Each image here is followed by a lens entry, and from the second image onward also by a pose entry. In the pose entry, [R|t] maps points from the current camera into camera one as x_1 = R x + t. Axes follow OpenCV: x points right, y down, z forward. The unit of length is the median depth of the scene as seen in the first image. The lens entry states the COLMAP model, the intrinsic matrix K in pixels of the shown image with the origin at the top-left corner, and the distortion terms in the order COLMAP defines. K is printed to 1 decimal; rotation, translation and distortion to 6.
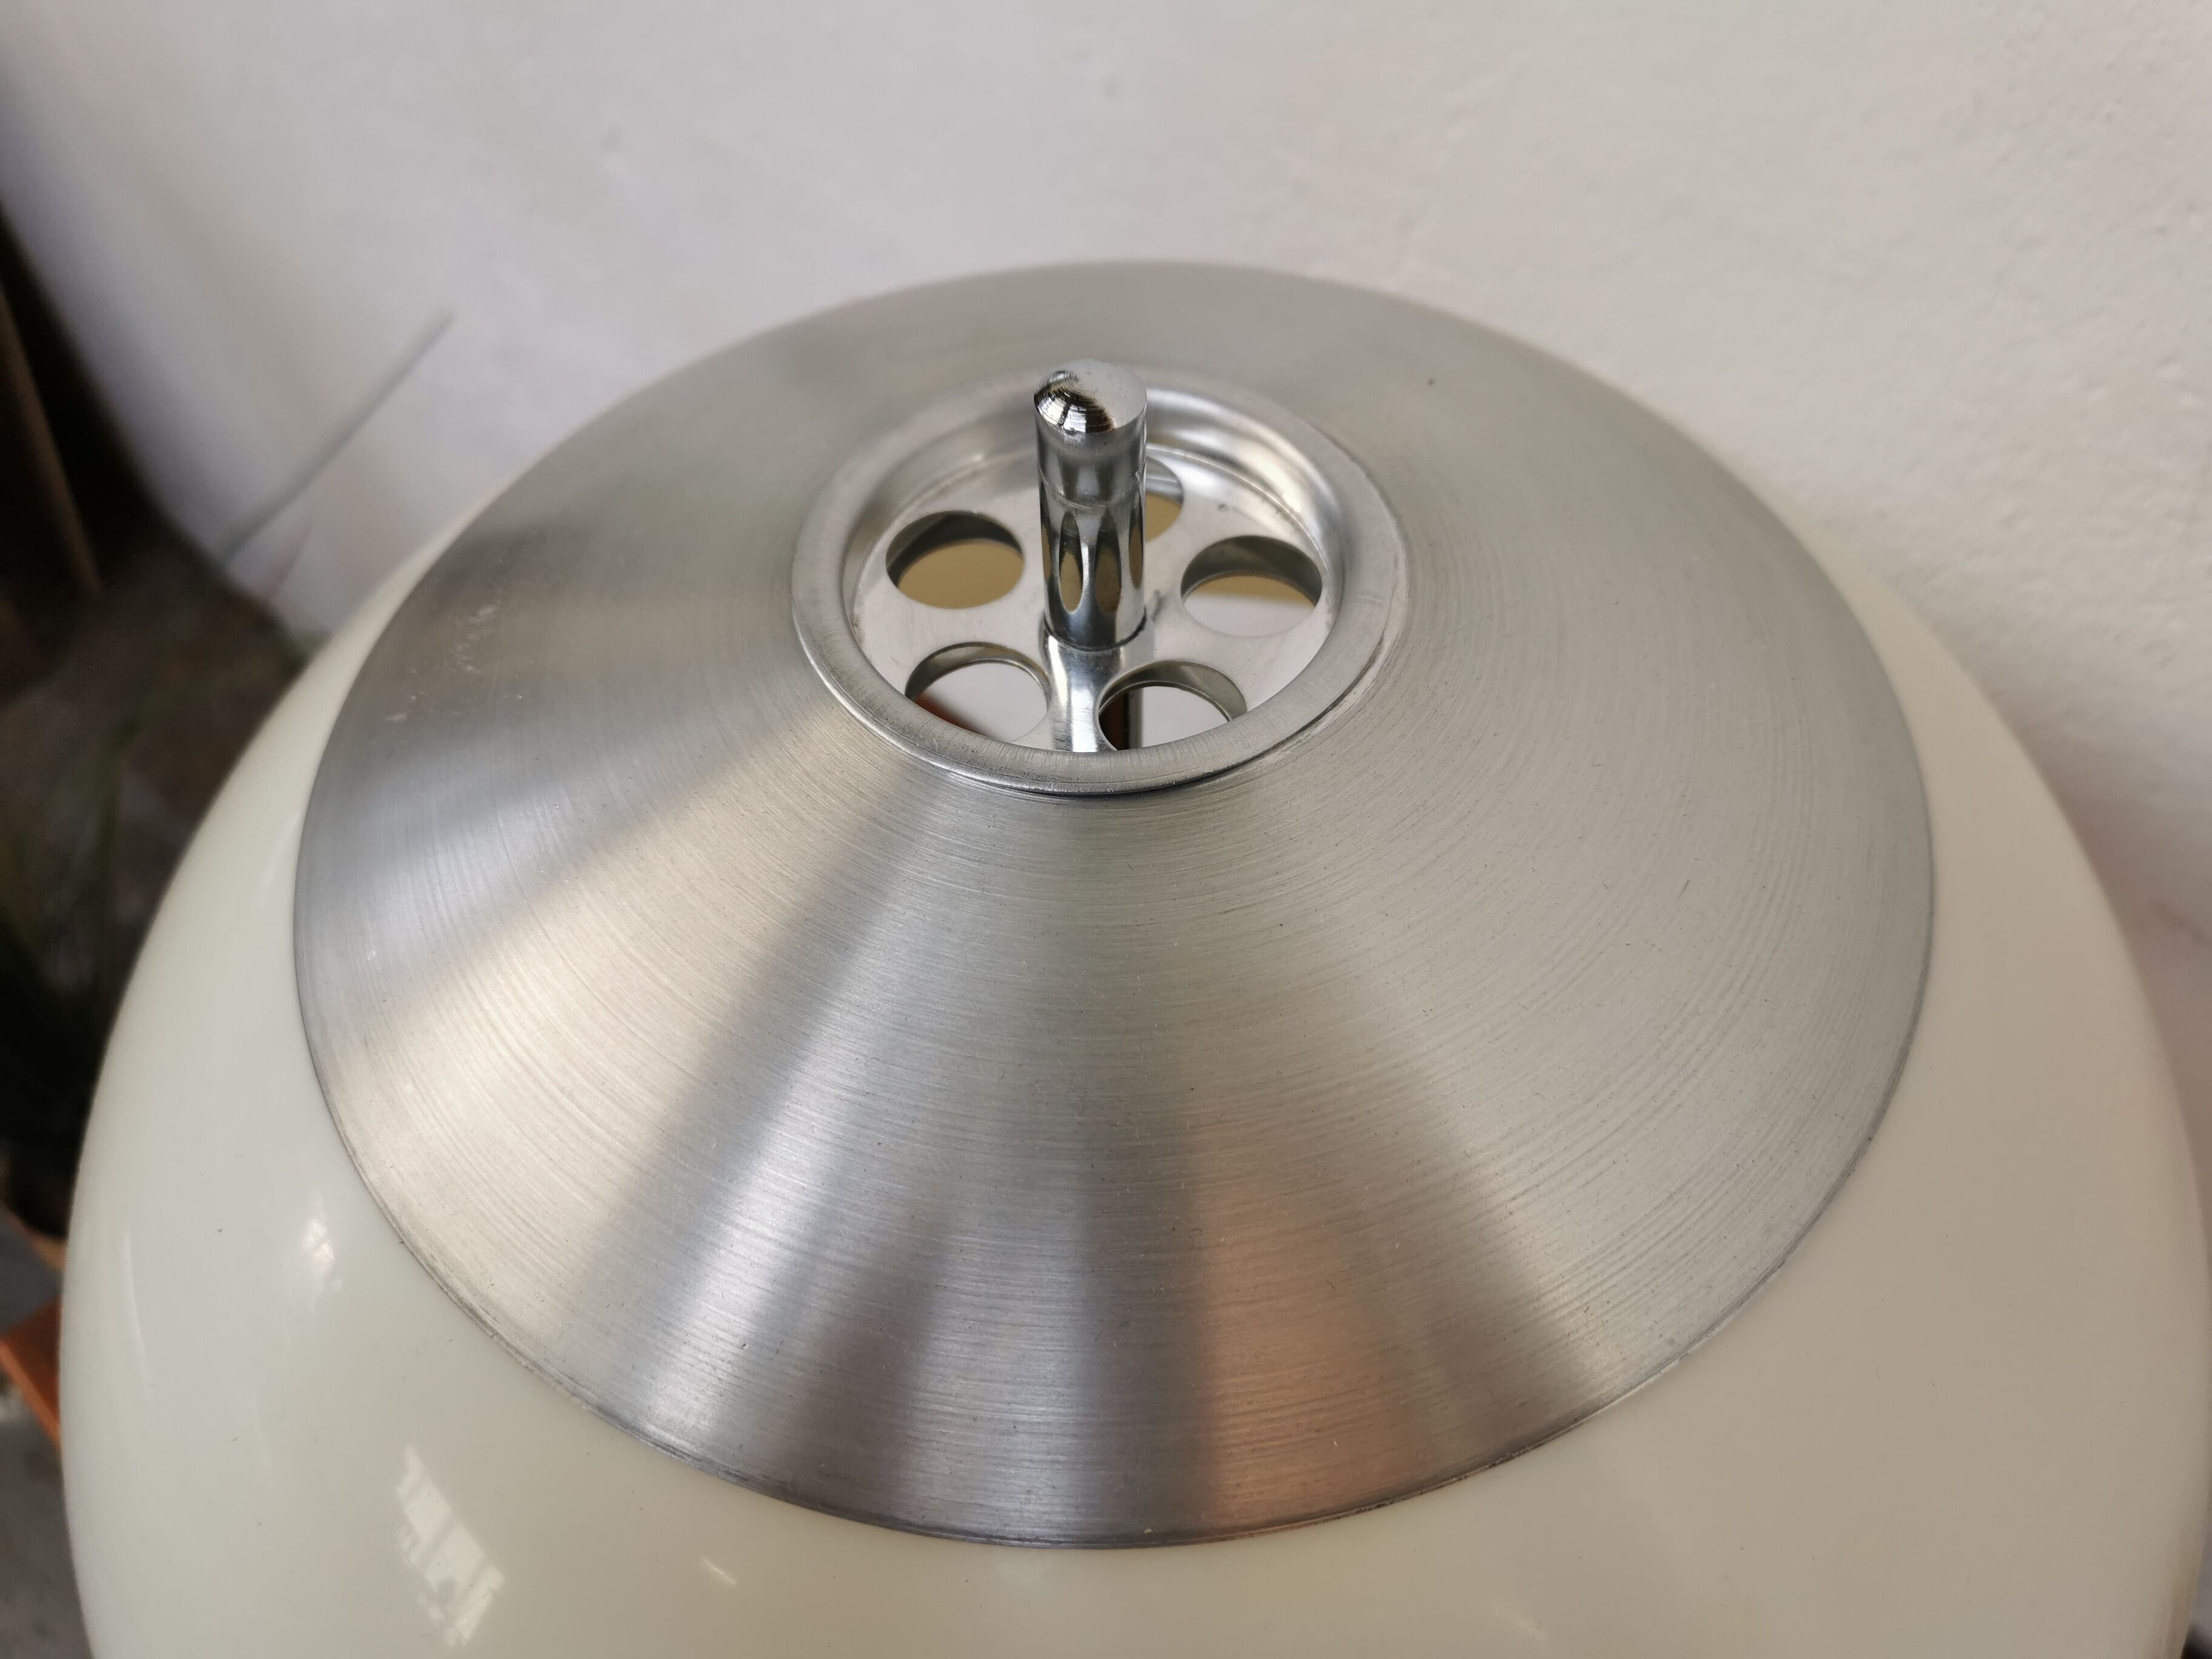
lens RADIAL K [[1695.3, 0, 1109.8], [0, 1695.3, 830.4], [0, 0, 1]] dist [0.036748, -0.045684]
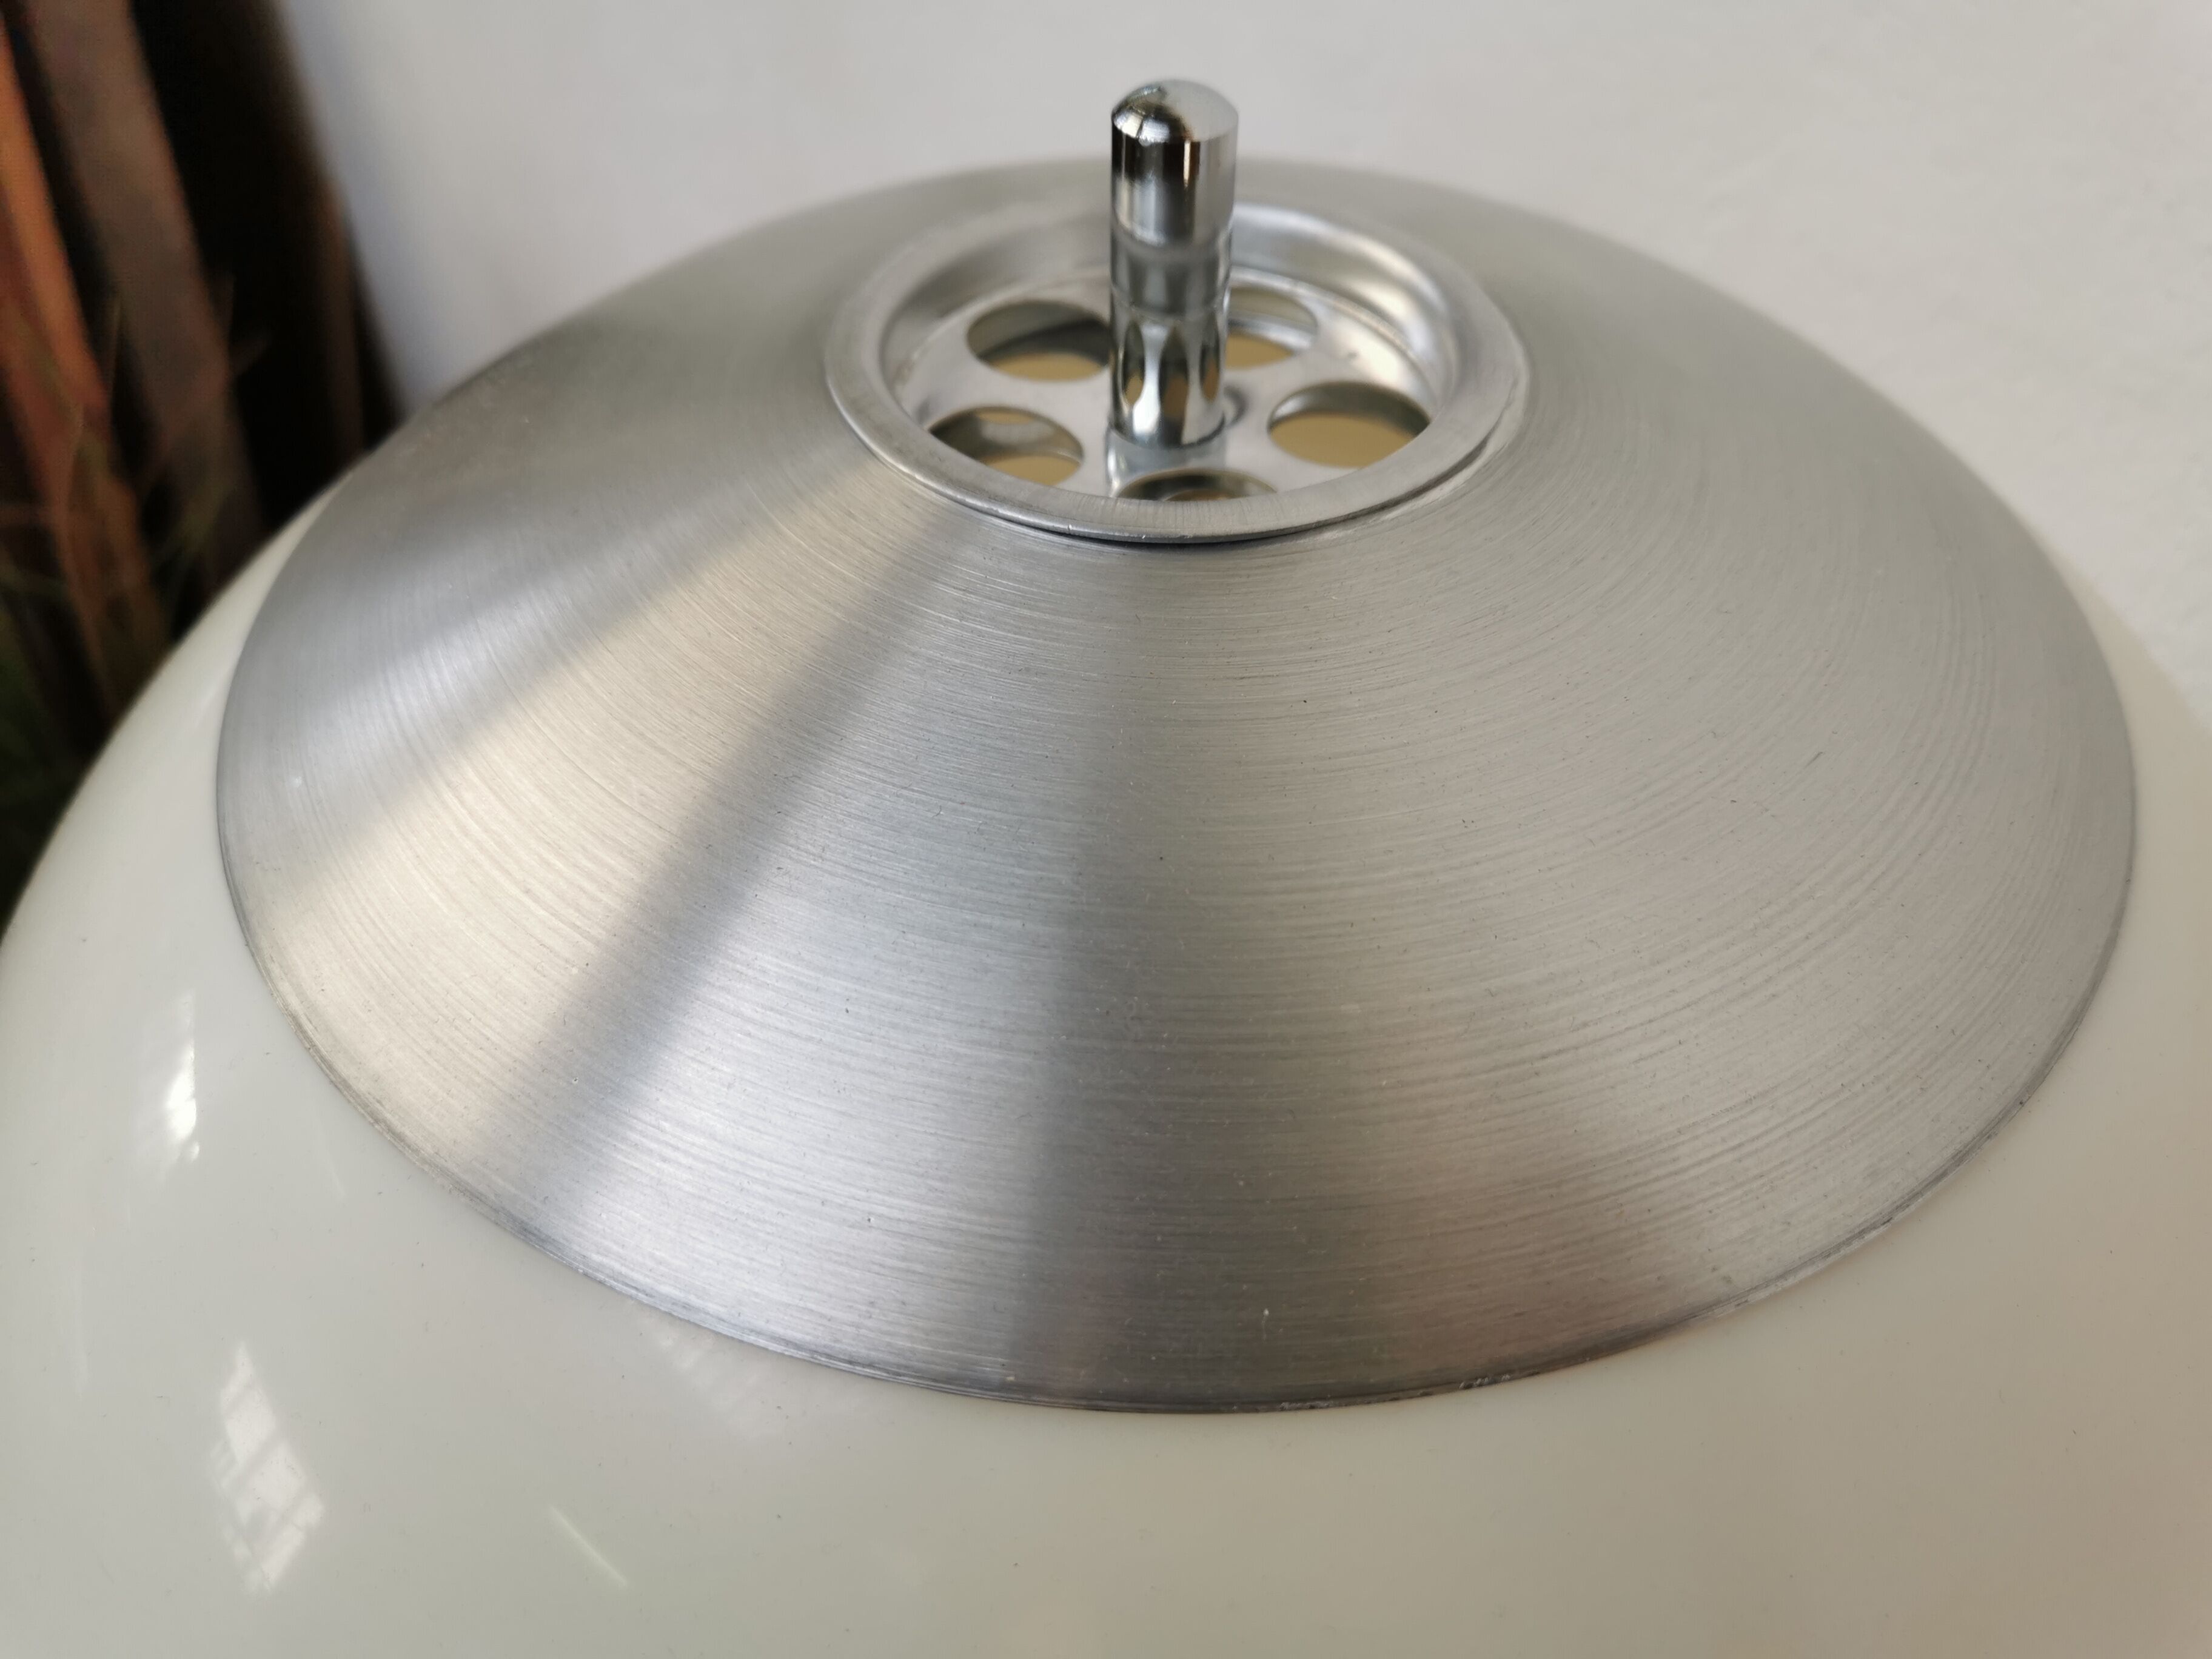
lens RADIAL K [[1695.3, 0, 1103.5], [0, 1695.3, 827.8], [0, 0, 1]] dist [0.036748, -0.045684]
pose [[0.983664, 0.147971, -0.102517, 0.097449], [-0.159278, 0.980787, -0.112638, 0.222512], [0.083880, 0.127127, 0.988333, 0.182670]]
